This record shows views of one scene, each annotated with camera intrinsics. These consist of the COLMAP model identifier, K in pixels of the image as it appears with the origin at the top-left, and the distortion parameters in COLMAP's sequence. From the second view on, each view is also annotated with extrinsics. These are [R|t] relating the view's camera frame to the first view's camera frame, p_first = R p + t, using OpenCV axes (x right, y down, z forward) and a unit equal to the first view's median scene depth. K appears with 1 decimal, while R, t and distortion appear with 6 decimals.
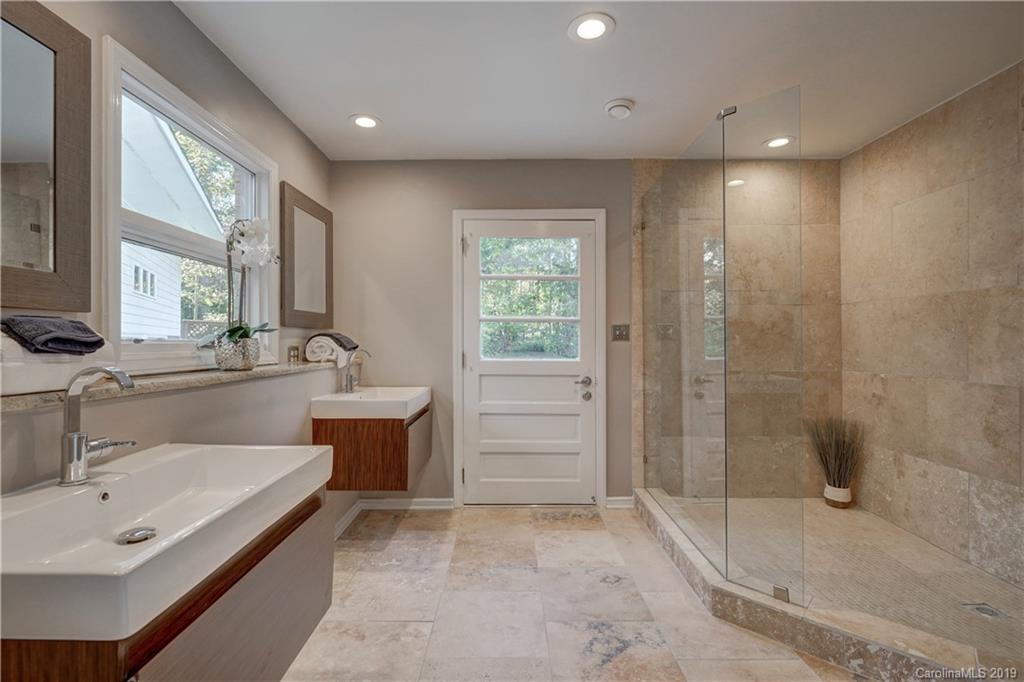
lens RADIAL K [[468.8, 0, 505.6], [0, 468.8, 339.1], [0, 0, 1]] dist [0.005508, 0.000803]
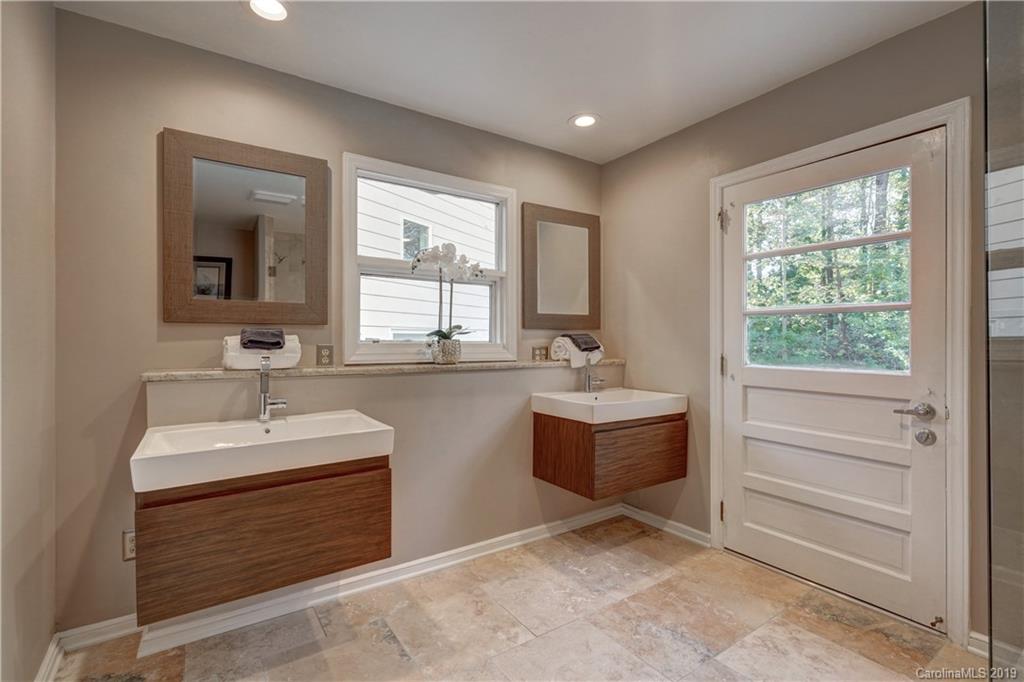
lens RADIAL K [[468.8, 0, 508.4], [0, 468.8, 342.5], [0, 0, 1]] dist [0.005508, 0.000803]
pose [[0.564176, 0.003147, -0.825649, 0.391911], [0.003841, 0.999972, 0.006437, -0.000656], [0.825646, -0.006803, 0.564148, 0.275667]]
